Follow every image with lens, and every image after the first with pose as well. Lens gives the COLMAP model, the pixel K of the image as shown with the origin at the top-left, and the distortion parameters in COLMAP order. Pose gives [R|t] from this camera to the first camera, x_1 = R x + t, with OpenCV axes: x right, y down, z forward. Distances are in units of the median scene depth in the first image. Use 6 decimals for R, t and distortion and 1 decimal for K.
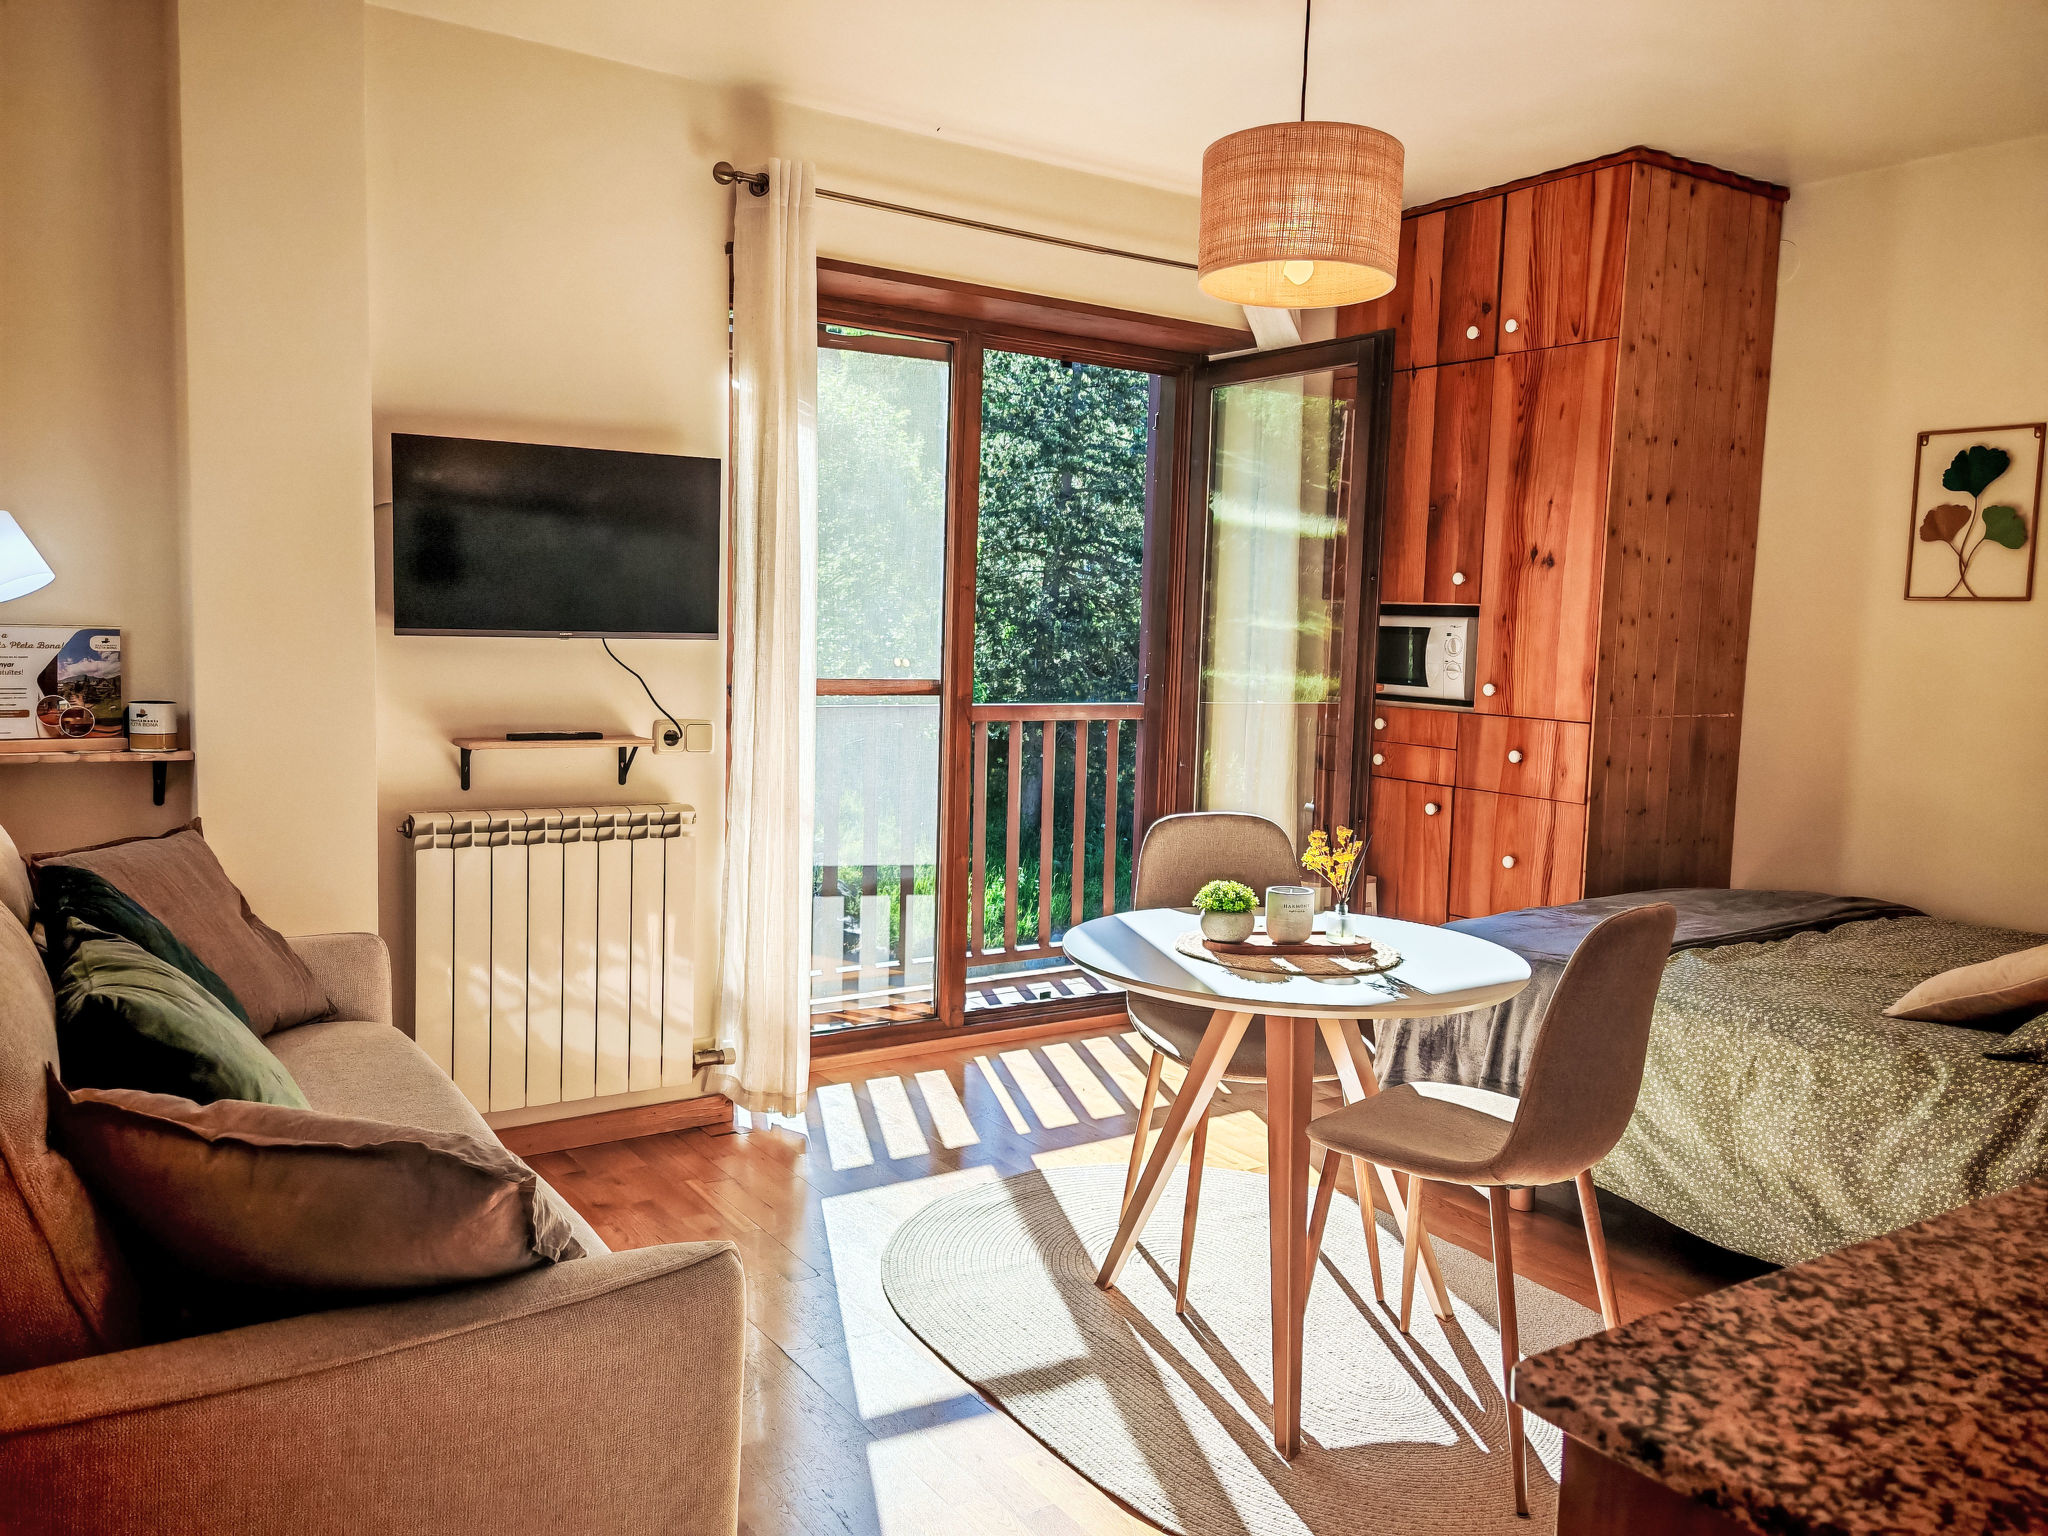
lens RADIAL K [[1577.5, 0, 1012.4], [0, 1577.5, 766.3], [0, 0, 1]] dist [0.083393, -0.068876]
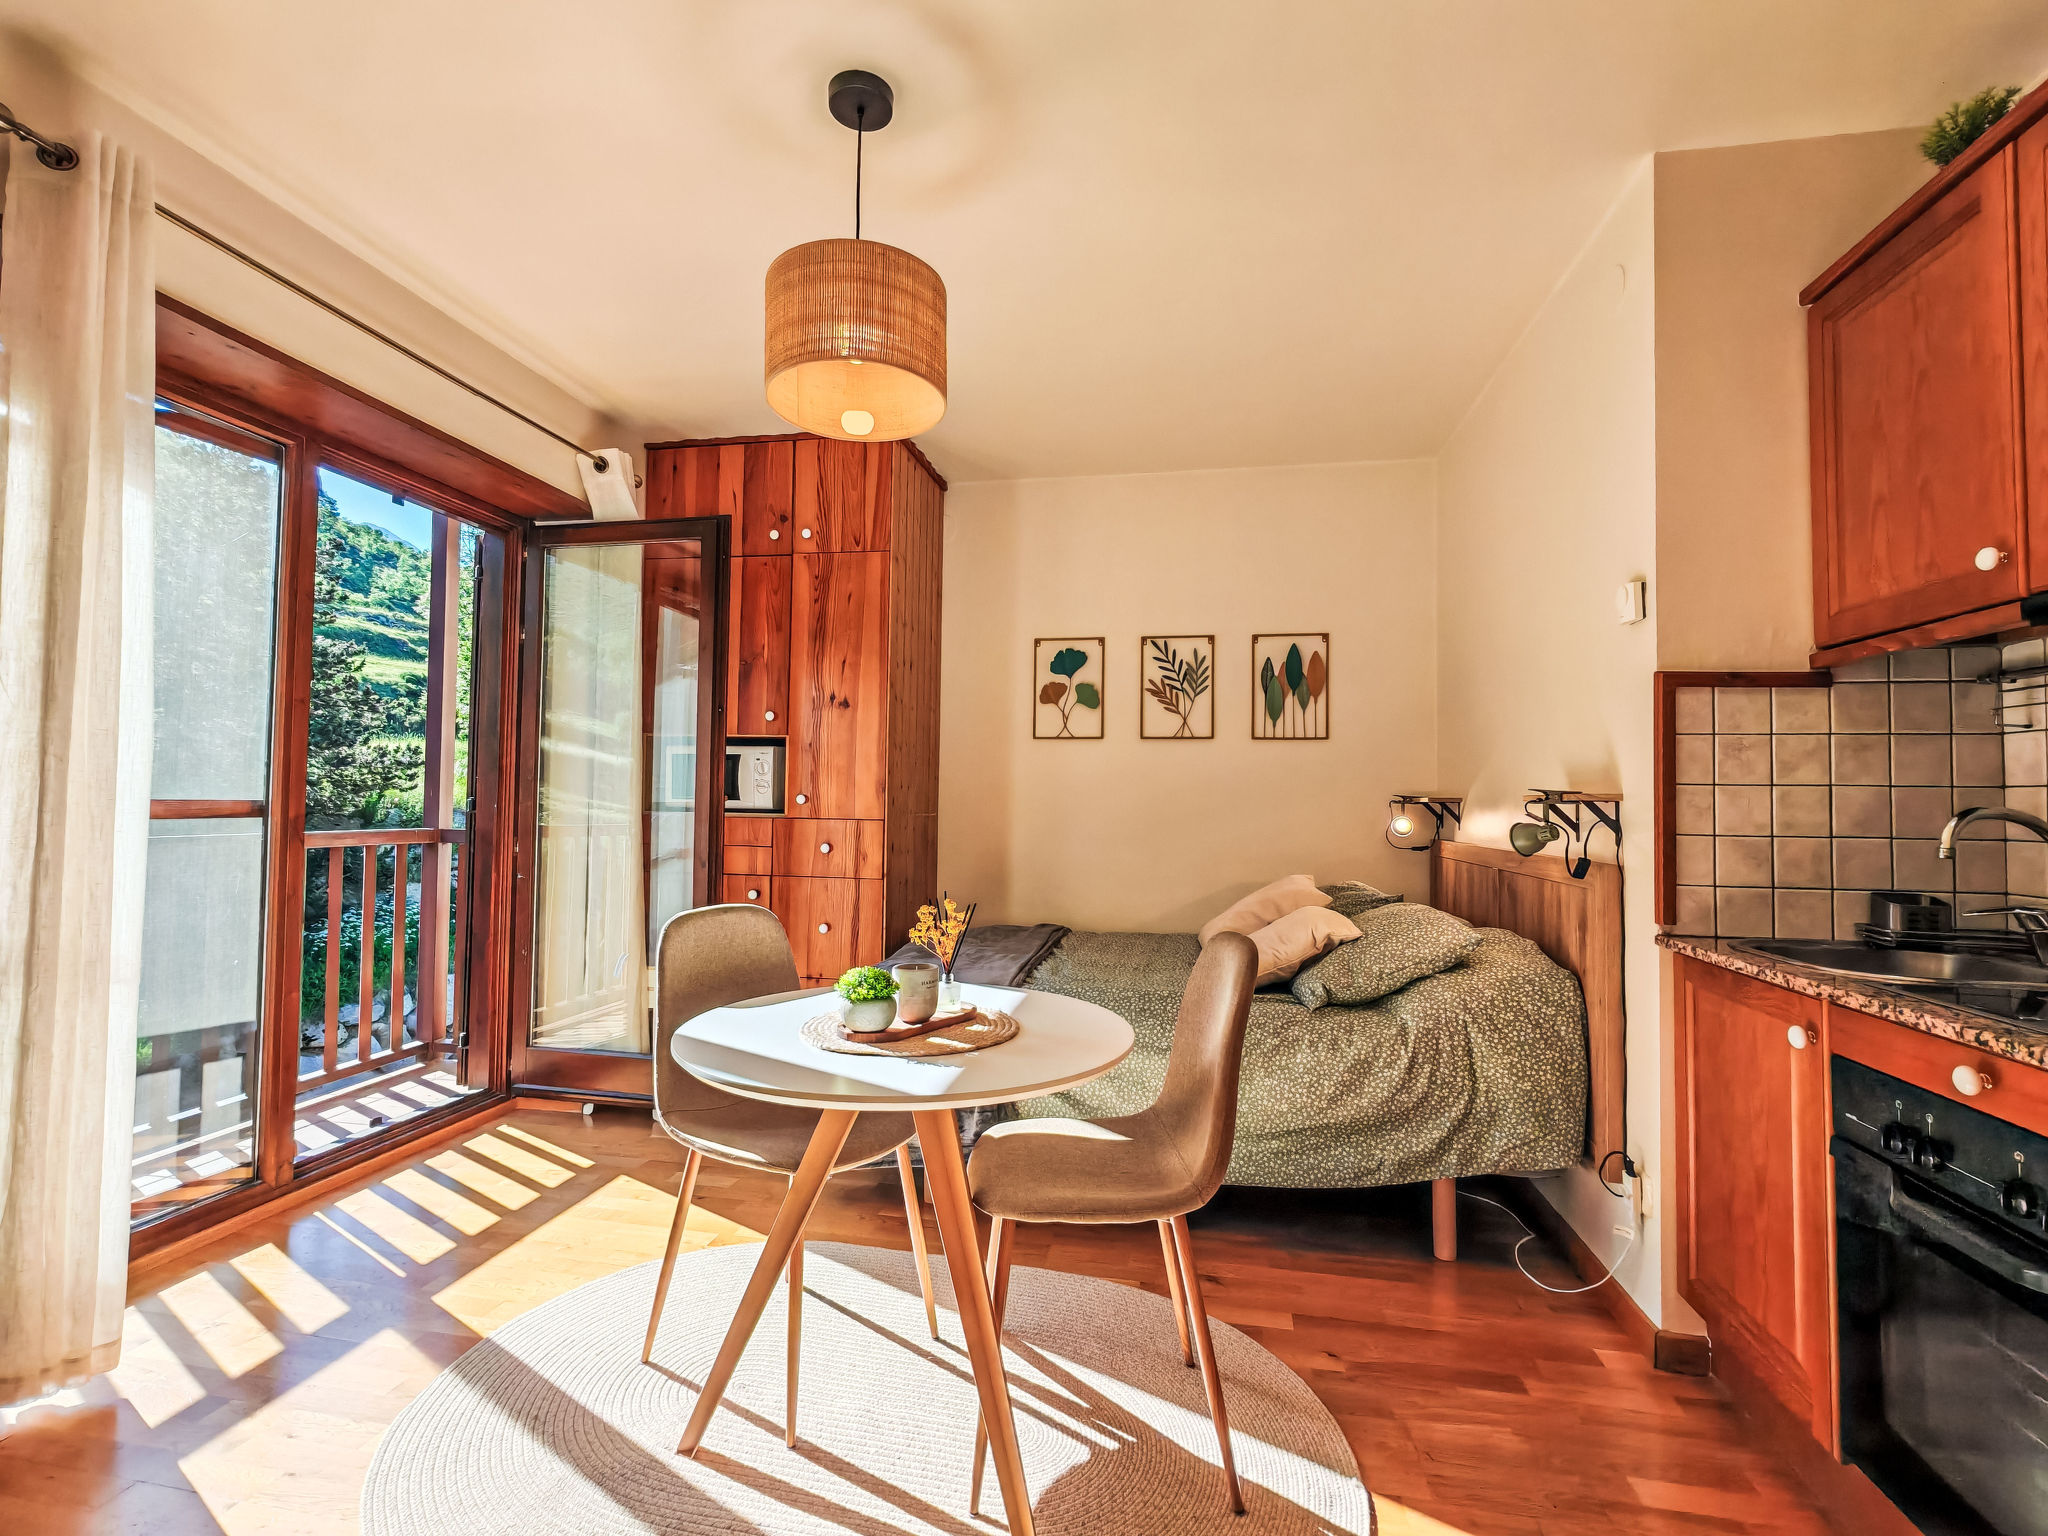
lens RADIAL K [[945.4, 0, 1018.6], [0, 945.4, 772.5], [0, 0, 1]] dist [-0.002242, 0.002846]
pose [[0.707637, 0.002896, 0.706570, -0.138597], [0.073245, 0.994304, -0.077430, 0.004057], [-0.702769, 0.106545, 0.703394, 0.344391]]
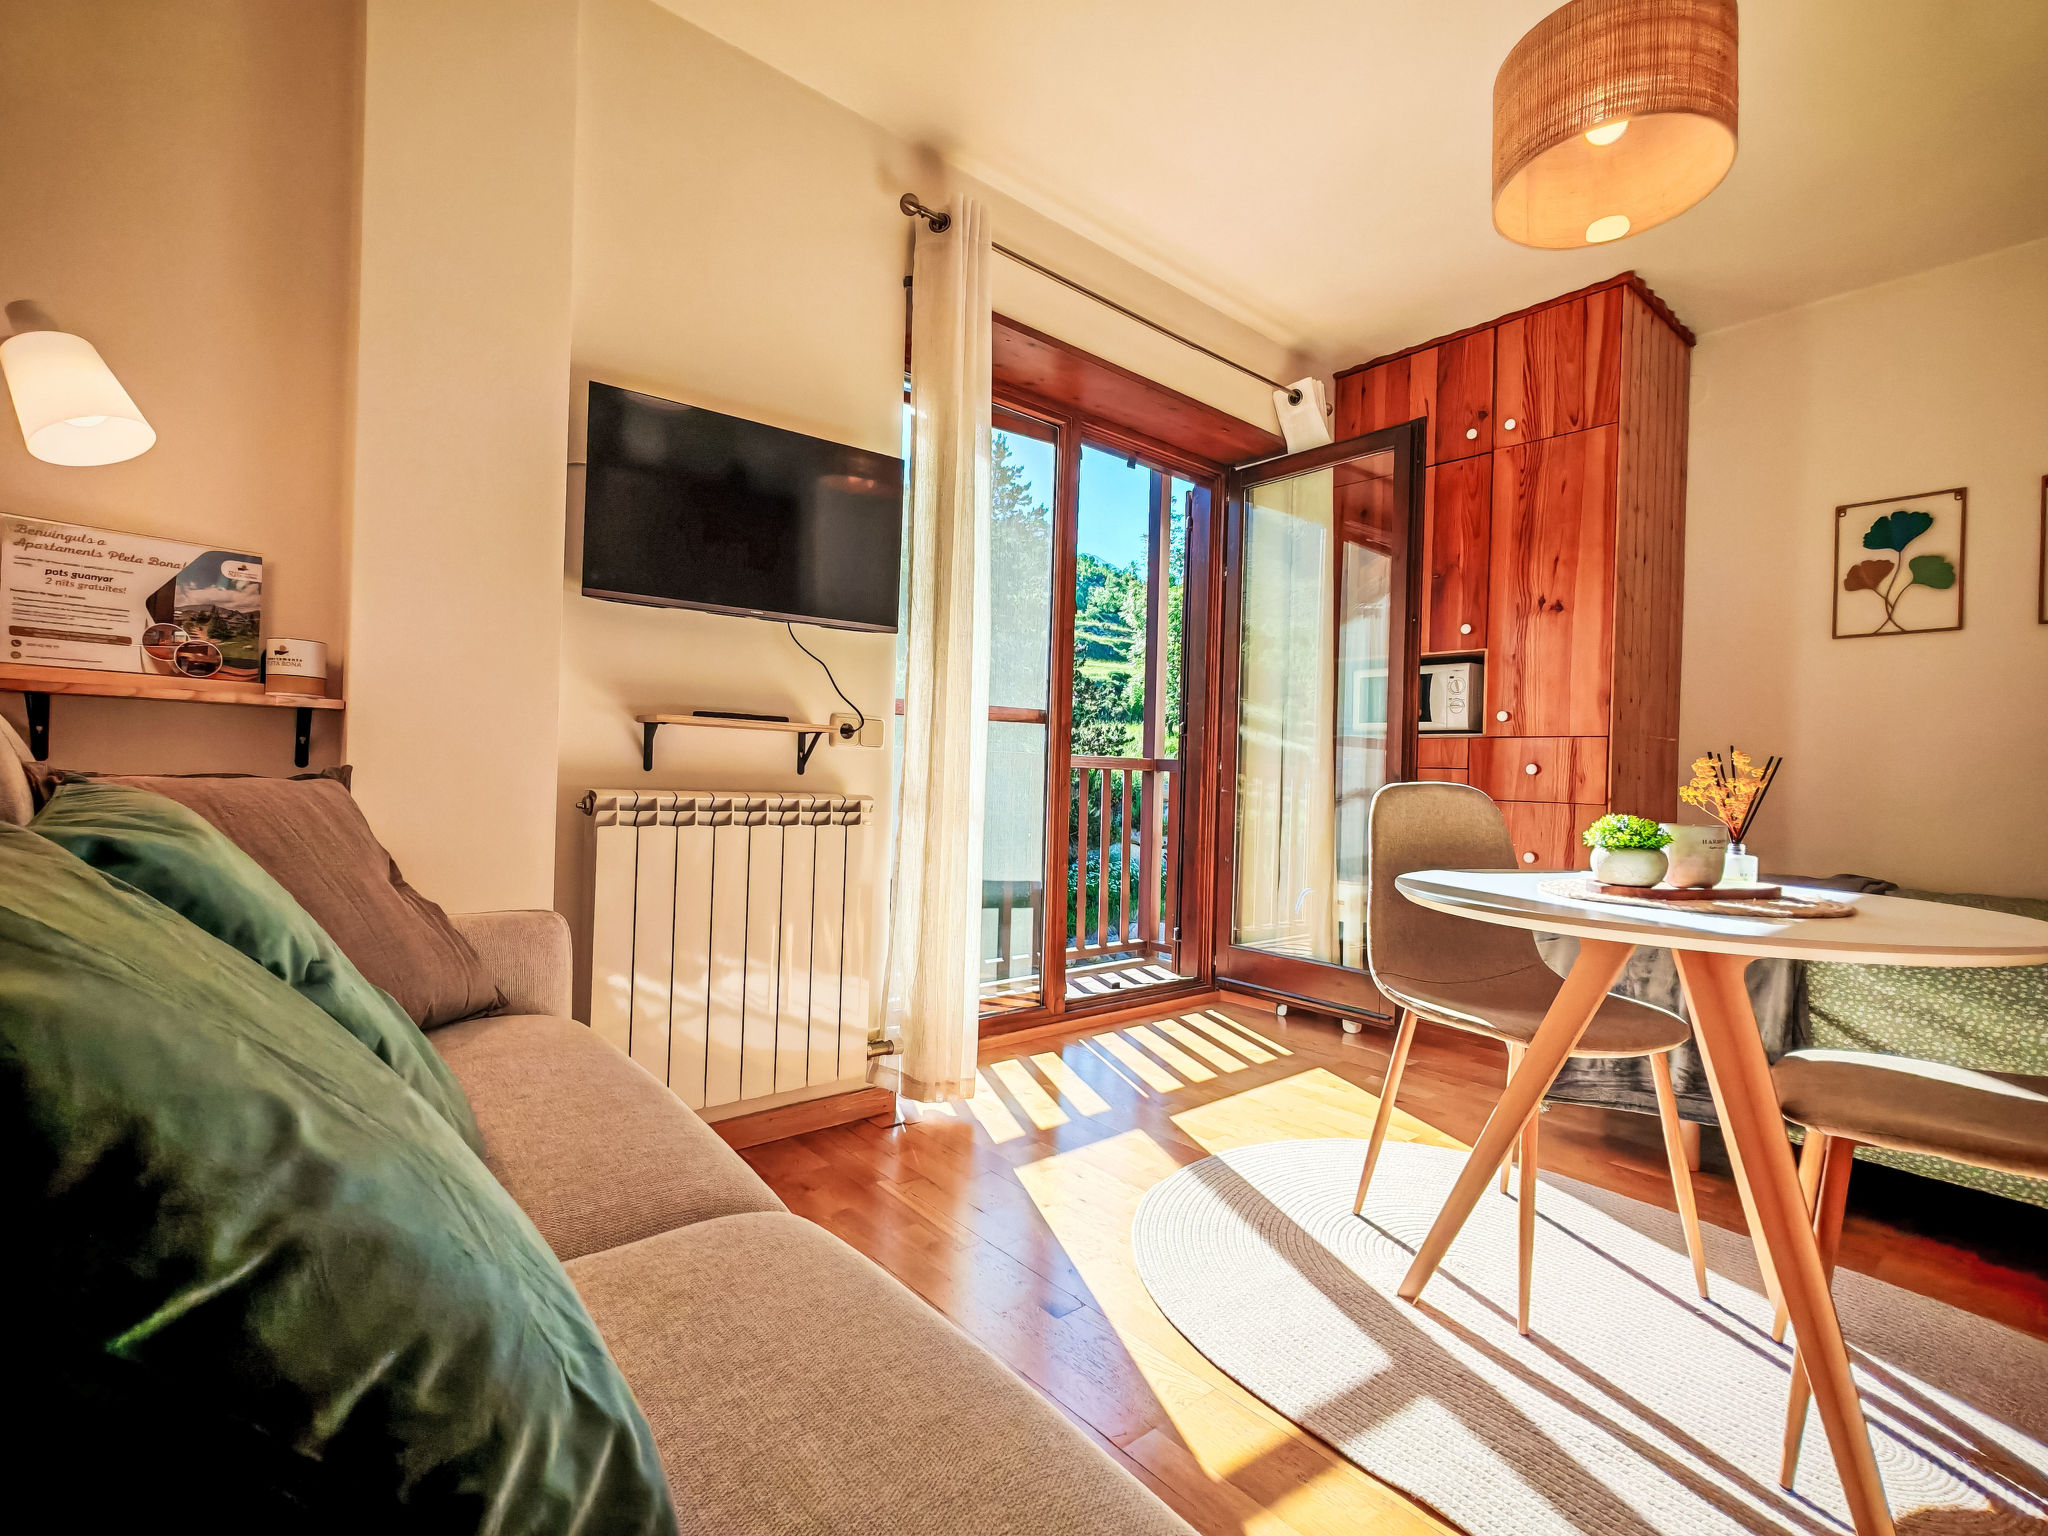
lens RADIAL K [[945.4, 0, 1018.8], [0, 945.4, 772.0], [0, 0, 1]] dist [-0.002242, 0.002846]
pose [[0.993736, -0.001104, 0.111744, -0.161207], [0.011596, 0.995572, -0.093287, 0.062330], [-0.111147, 0.093999, 0.989349, 0.358929]]
